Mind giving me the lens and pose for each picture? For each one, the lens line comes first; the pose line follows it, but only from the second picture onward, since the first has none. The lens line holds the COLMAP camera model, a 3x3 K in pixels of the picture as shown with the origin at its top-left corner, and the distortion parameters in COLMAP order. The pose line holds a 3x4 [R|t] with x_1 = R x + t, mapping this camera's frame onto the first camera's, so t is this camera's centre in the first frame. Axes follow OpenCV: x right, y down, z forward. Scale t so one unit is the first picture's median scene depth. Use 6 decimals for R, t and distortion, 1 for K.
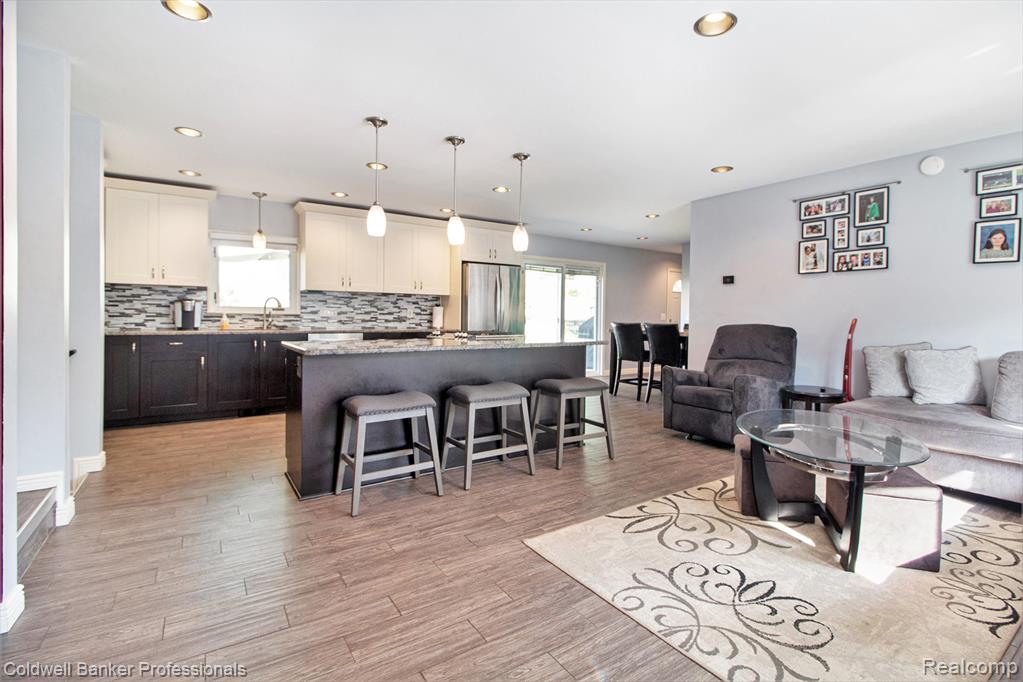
lens RADIAL K [[475.4, 0, 516.3], [0, 475.4, 324.3], [0, 0, 1]] dist [0.003819, -0.008971]
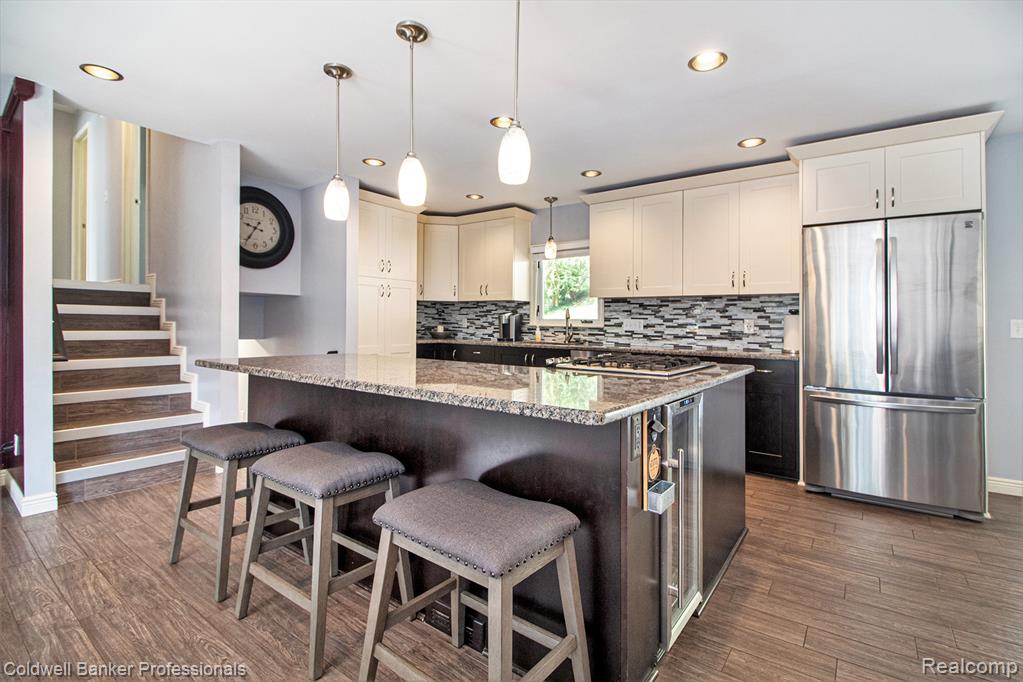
lens RADIAL K [[475.4, 0, 516.3], [0, 475.4, 324.3], [0, 0, 1]] dist [0.003819, -0.008971]
pose [[0.345759, -0.006459, -0.938301, 0.580255], [-0.028941, 0.999427, -0.017544, -0.014160], [0.937877, 0.033222, 0.345374, 1.131950]]
